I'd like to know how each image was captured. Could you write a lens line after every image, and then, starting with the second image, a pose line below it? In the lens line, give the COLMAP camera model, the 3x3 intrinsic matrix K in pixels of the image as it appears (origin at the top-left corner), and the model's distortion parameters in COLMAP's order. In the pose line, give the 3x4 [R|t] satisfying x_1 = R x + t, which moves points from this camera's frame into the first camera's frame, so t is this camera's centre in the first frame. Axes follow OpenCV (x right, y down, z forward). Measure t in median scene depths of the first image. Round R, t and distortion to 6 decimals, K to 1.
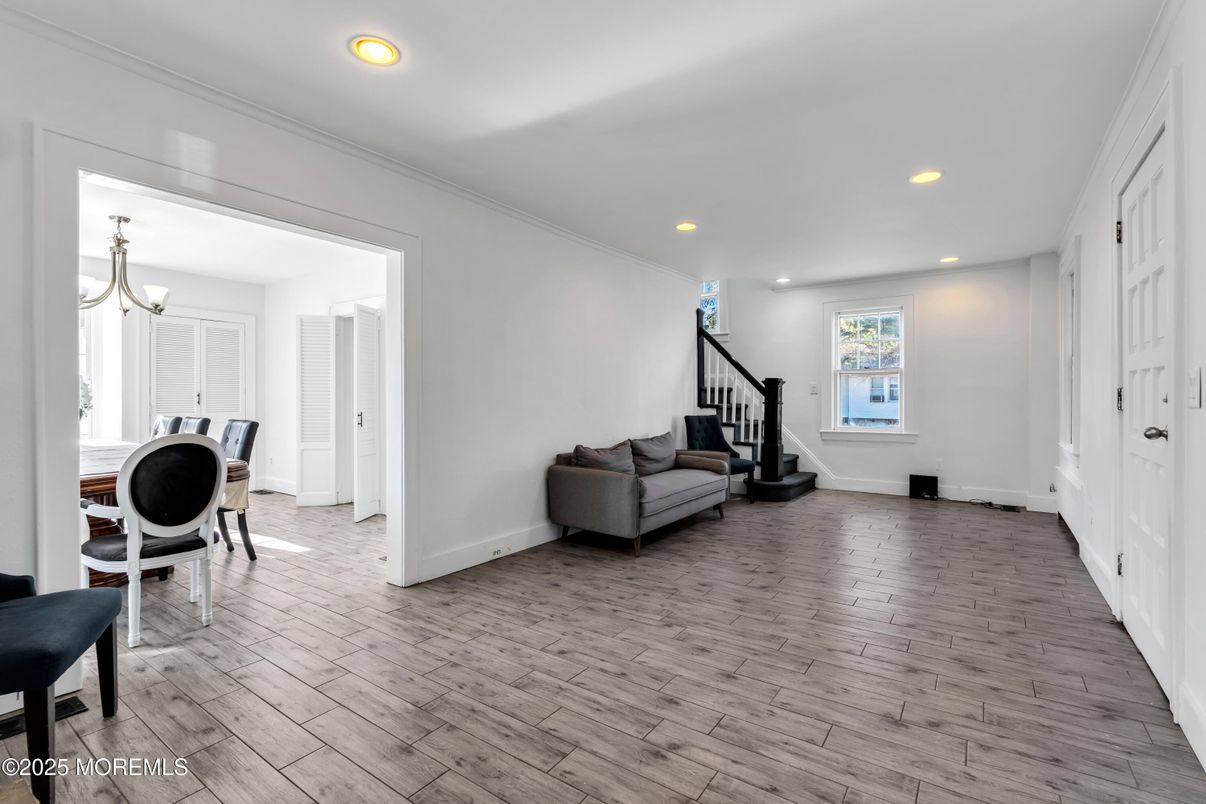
lens RADIAL K [[543.0, 0, 605.6], [0, 543.0, 401.5], [0, 0, 1]] dist [0.001358, 0.000971]
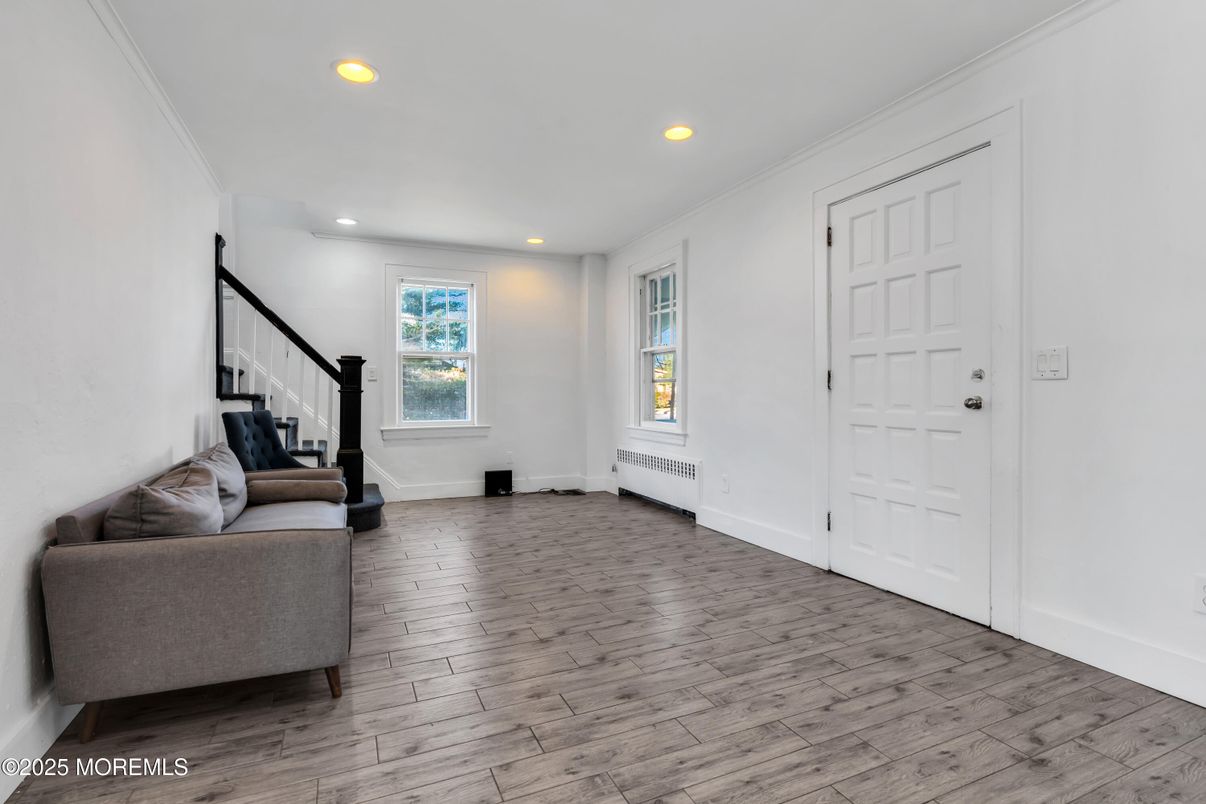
lens RADIAL K [[584.5, 0, 601.1], [0, 584.5, 398.7], [0, 0, 1]] dist [-0.003708, 0.001199]
pose [[0.526383, -0.008002, 0.850210, -0.309961], [0.008611, 0.999955, 0.004080, 0.022168], [-0.850204, 0.005173, 0.526428, 0.621587]]
